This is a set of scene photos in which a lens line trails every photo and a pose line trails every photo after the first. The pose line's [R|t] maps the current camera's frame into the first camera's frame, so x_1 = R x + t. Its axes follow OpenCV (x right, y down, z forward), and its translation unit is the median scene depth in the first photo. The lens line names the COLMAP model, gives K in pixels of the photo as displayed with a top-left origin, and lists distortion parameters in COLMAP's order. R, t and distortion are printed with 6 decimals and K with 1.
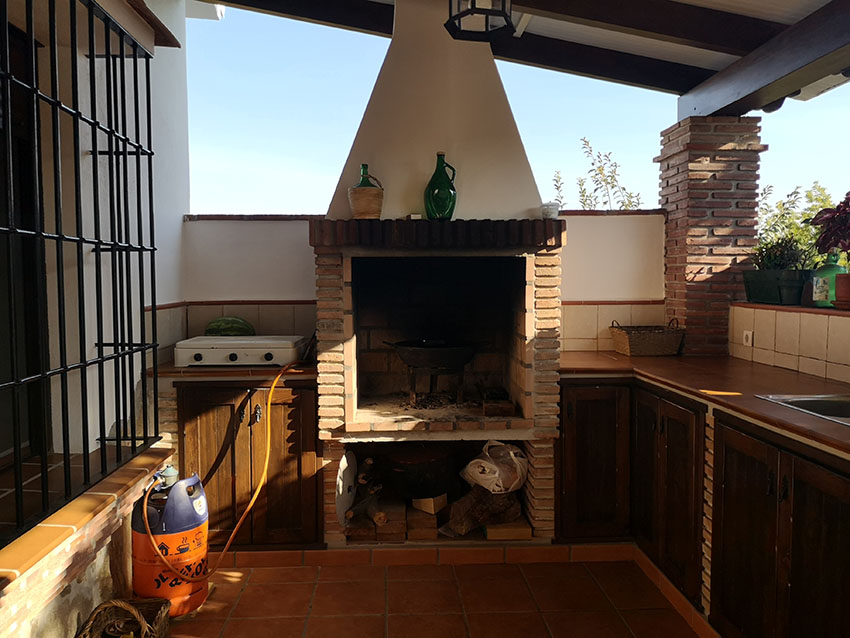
lens RADIAL K [[656.2, 0, 425.0], [0, 656.2, 319.0], [0, 0, 1]] dist [0.073642, -0.073427]
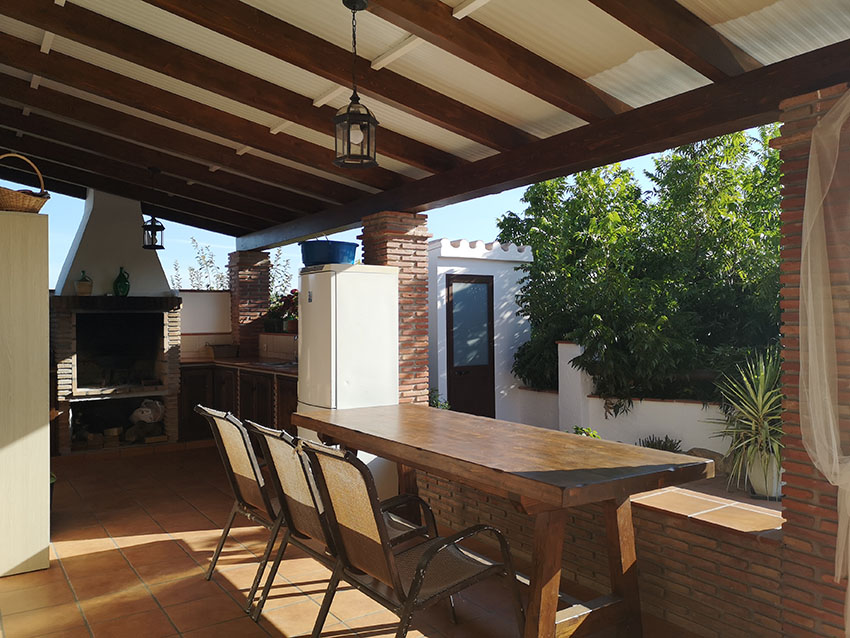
lens RADIAL K [[656.2, 0, 425.0], [0, 656.2, 319.0], [0, 0, 1]] dist [0.073642, -0.073427]
pose [[0.847347, -0.002291, 0.531035, -0.286865], [0.035009, 0.998056, -0.051556, 0.071977], [-0.529884, 0.062277, 0.845780, -1.361829]]
